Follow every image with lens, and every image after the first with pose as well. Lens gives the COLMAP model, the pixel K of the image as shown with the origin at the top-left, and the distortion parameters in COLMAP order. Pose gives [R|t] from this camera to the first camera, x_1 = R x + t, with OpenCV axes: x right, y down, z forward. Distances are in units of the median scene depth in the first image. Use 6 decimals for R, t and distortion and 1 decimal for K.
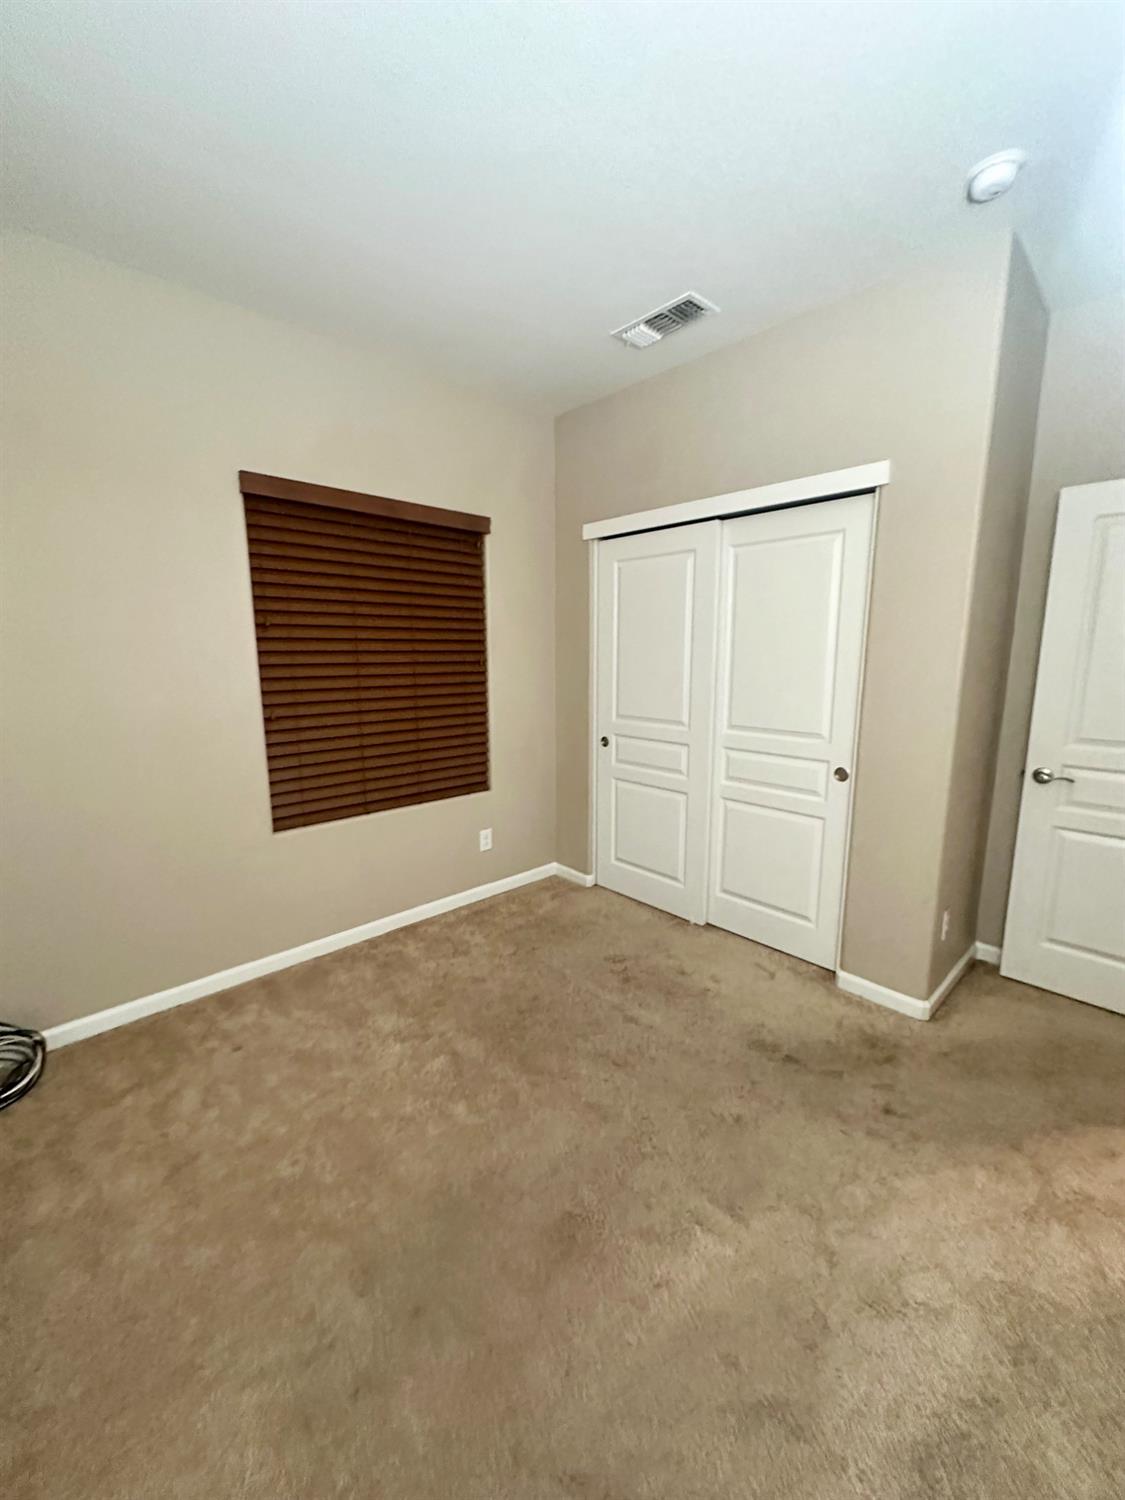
lens RADIAL K [[596.6, 0, 562.5], [0, 596.6, 750.0], [0, 0, 1]] dist [-0.002413, 0.000274]
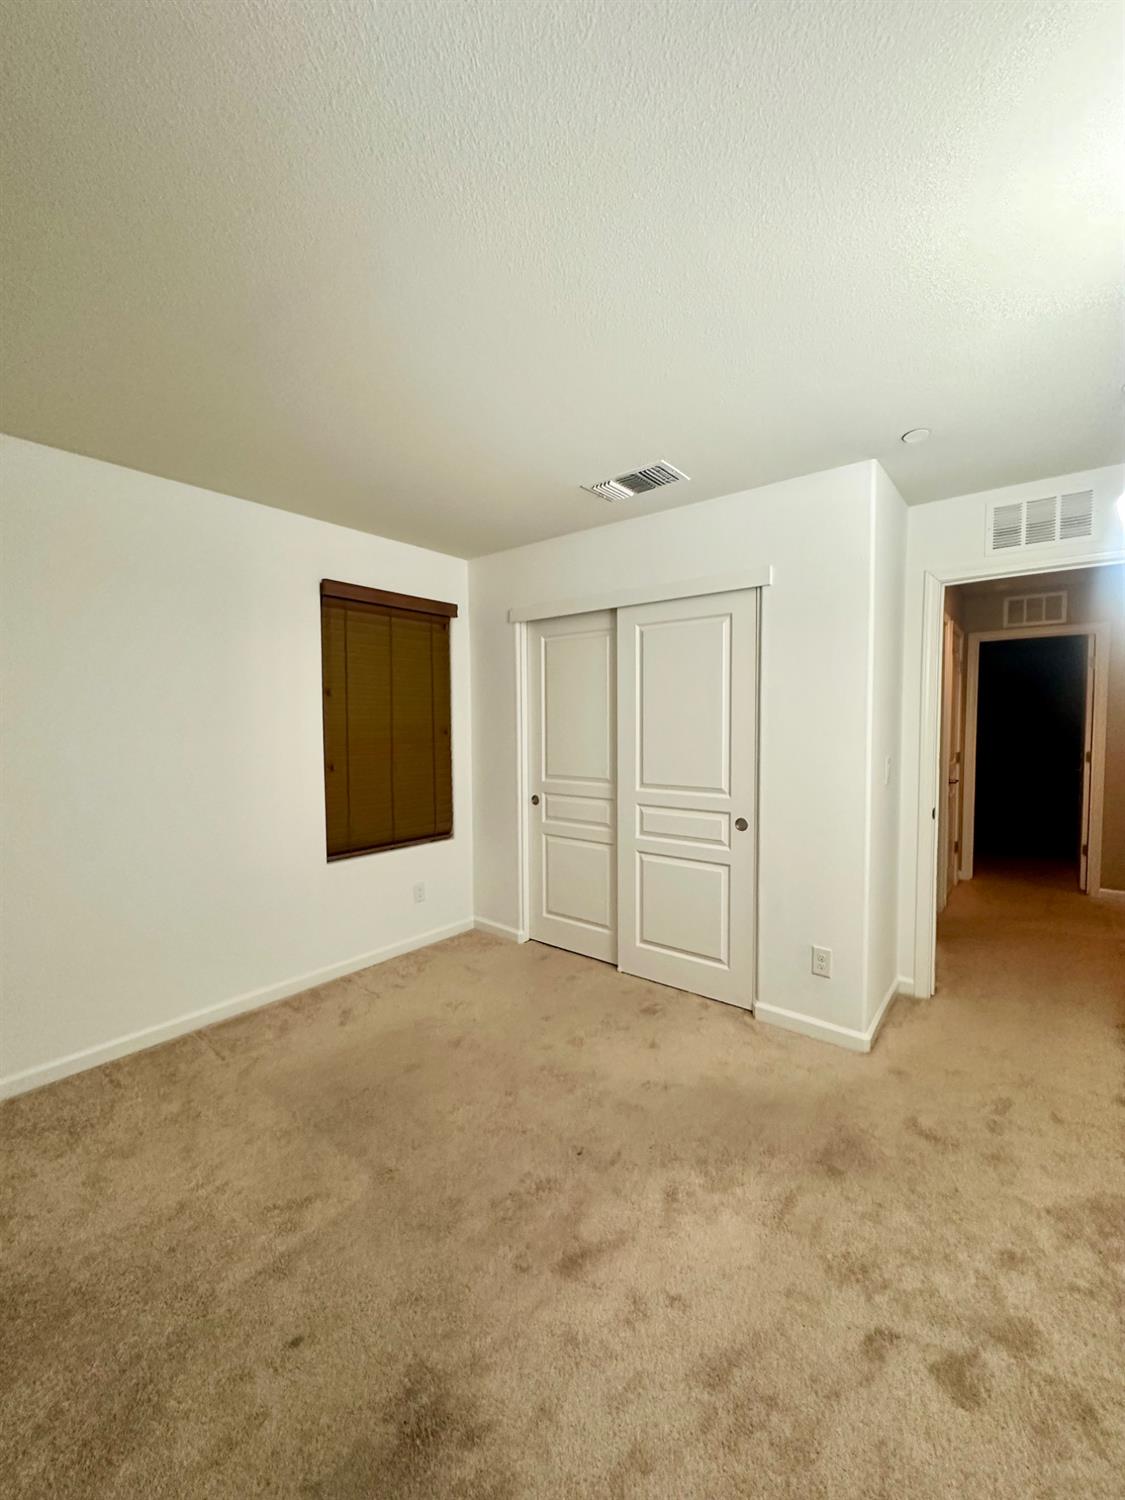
lens RADIAL K [[596.6, 0, 562.5], [0, 596.6, 750.0], [0, 0, 1]] dist [-0.002413, 0.000274]
pose [[0.986271, -0.014714, 0.164477, -0.059916], [0.033094, 0.993428, -0.109571, 0.017024], [-0.161784, 0.113509, 0.980276, -0.079635]]
